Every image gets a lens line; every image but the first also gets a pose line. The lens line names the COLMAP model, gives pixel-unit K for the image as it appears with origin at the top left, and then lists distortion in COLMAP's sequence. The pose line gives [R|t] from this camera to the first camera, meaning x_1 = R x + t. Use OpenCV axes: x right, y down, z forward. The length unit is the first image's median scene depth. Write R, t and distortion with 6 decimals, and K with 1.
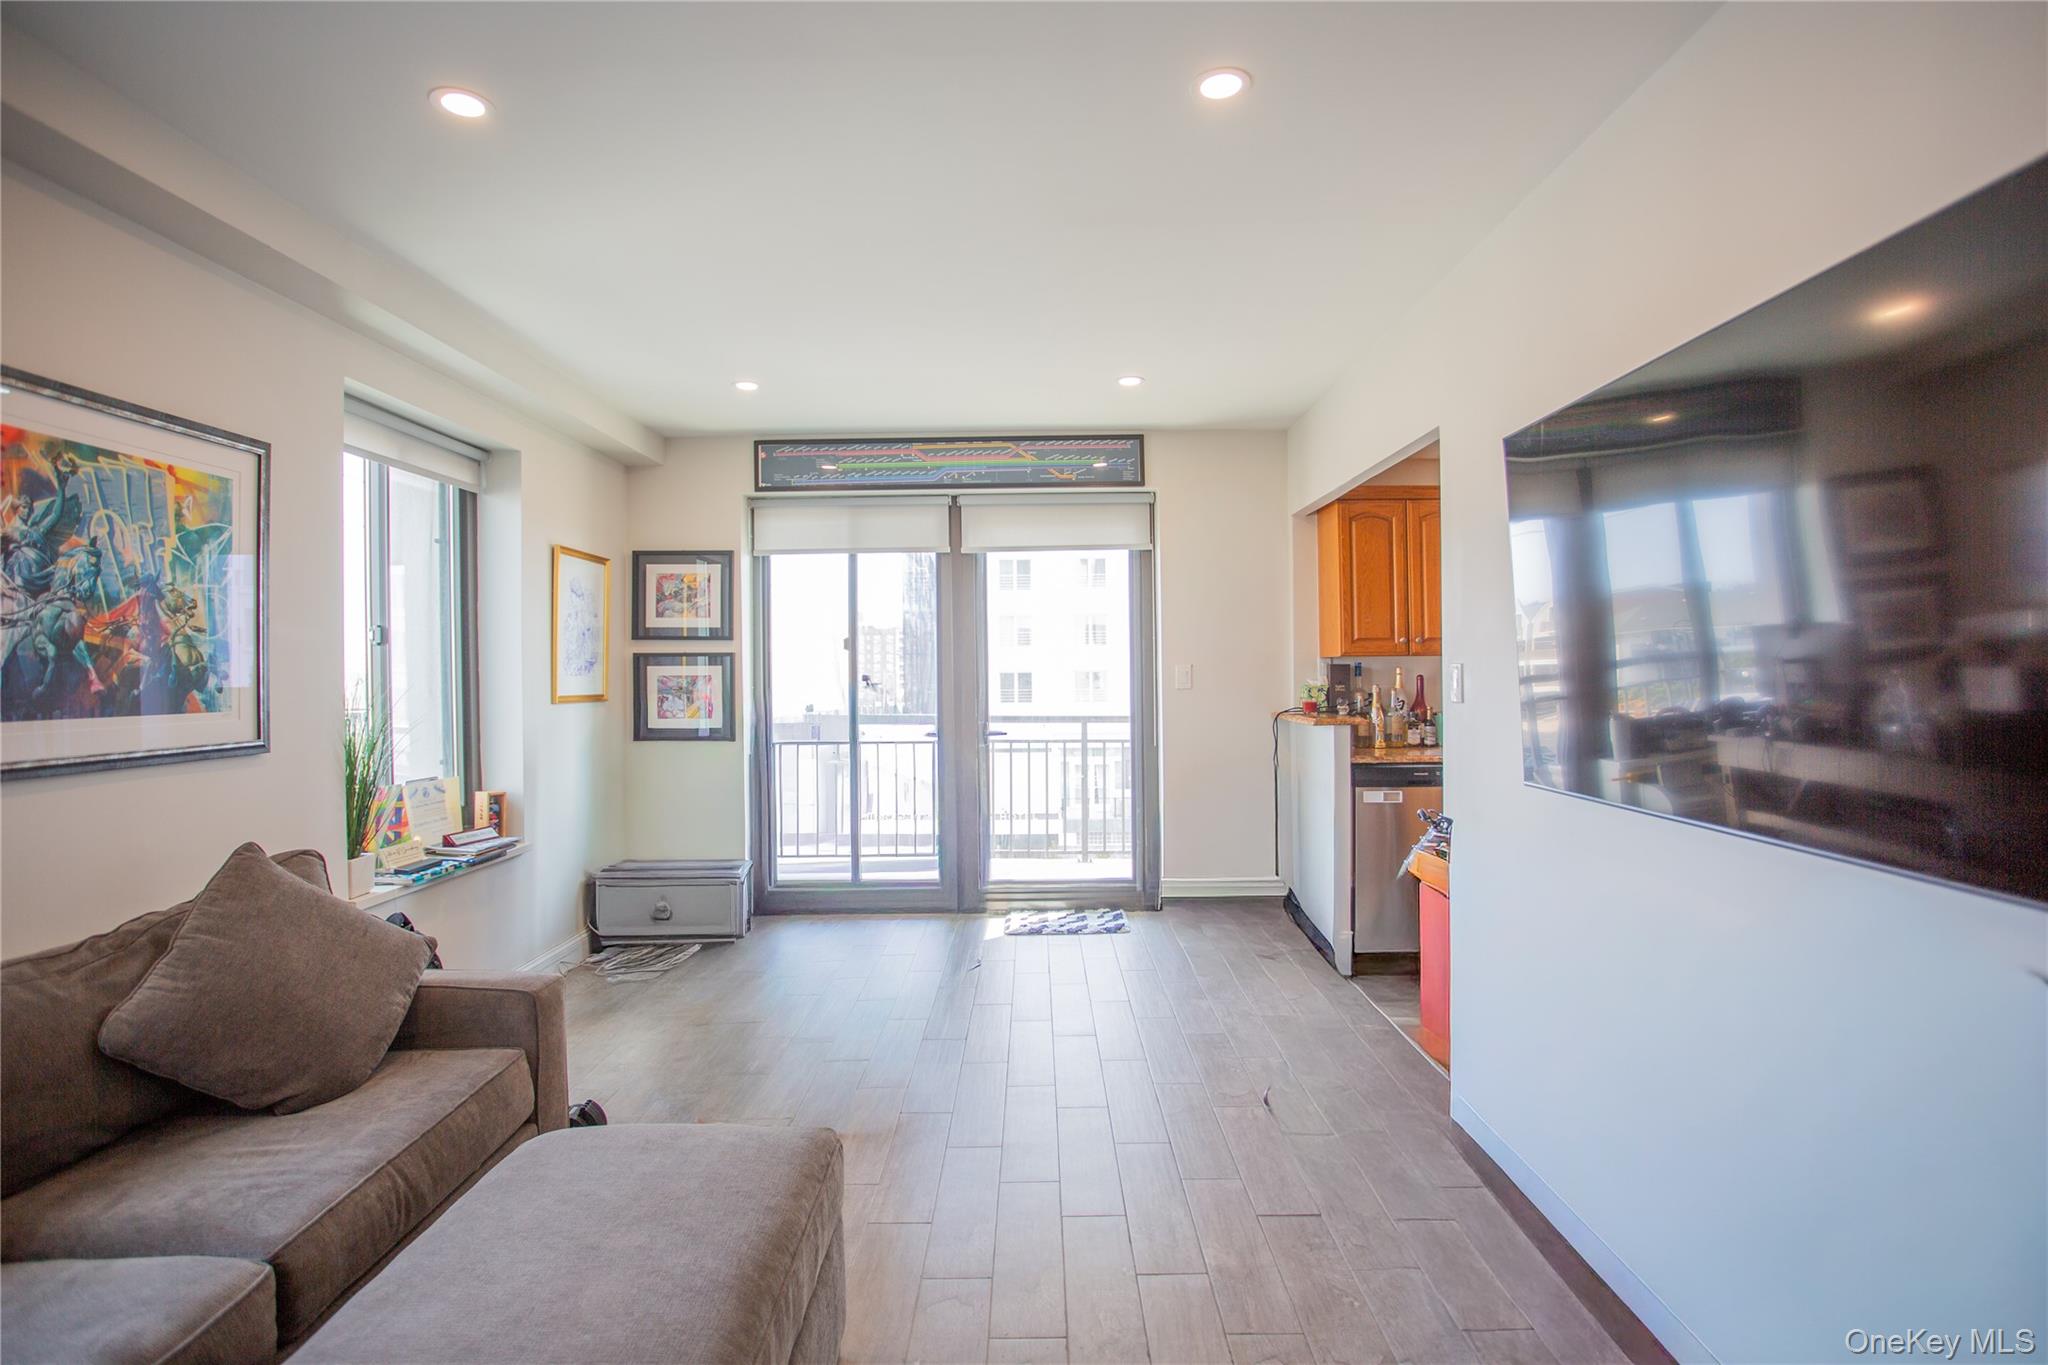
lens RADIAL K [[996.7, 0, 1024.0], [0, 996.7, 682.5], [0, 0, 1]] dist [-0.079480, 0.035164]
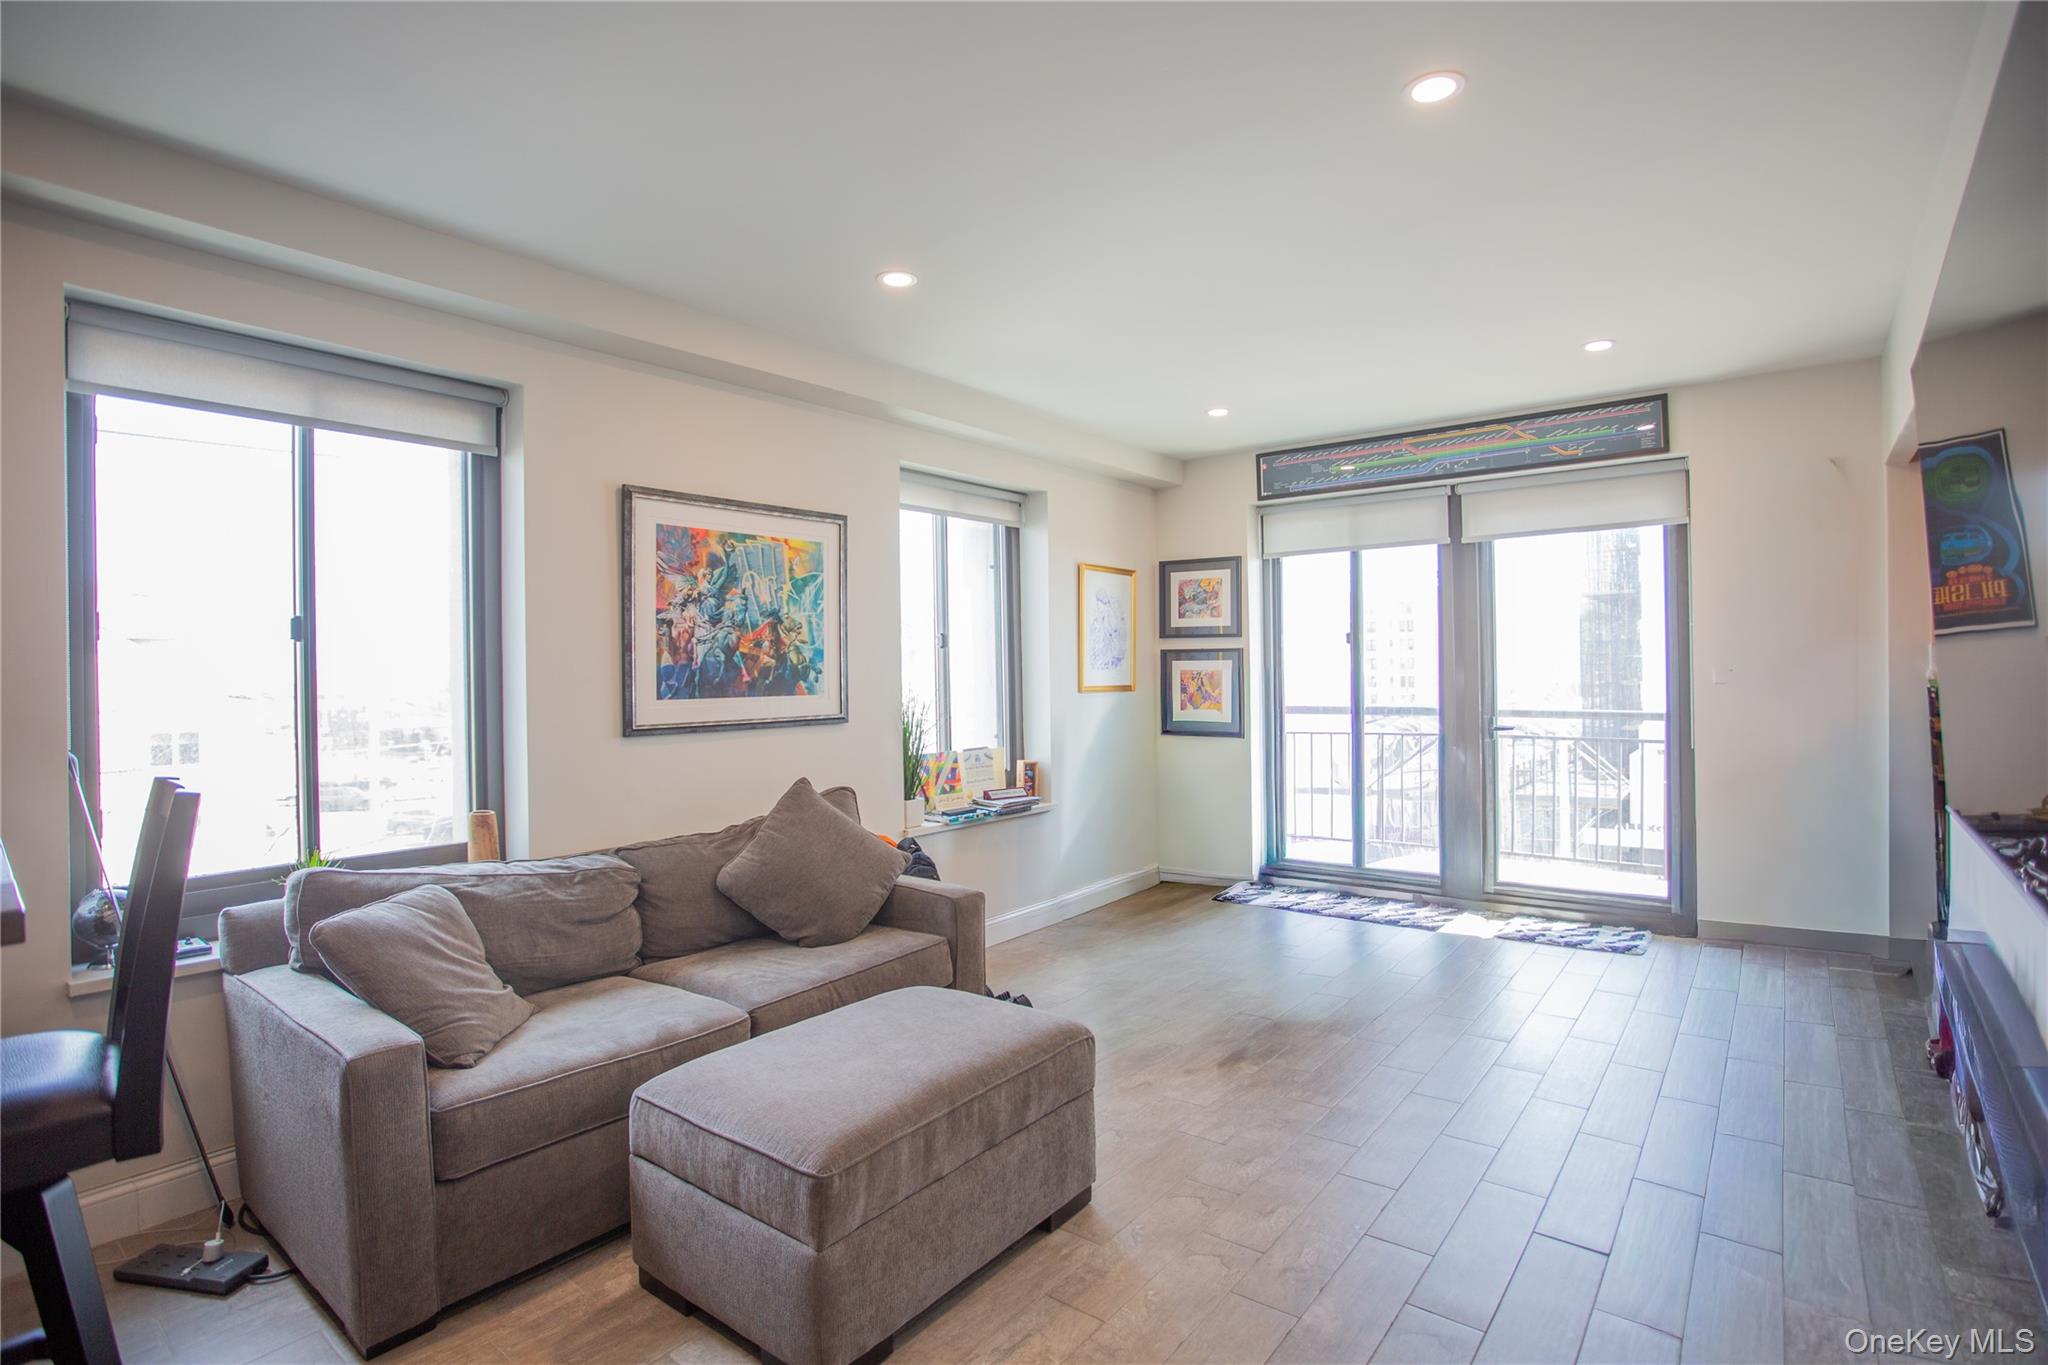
lens RADIAL K [[996.7, 0, 1024.0], [0, 996.7, 682.5], [0, 0, 1]] dist [-0.079480, 0.035164]
pose [[0.791025, 0.004997, -0.611764, 0.266040], [0.000205, 0.999964, 0.008432, -0.001723], [0.611784, -0.006796, 0.790996, -0.038027]]
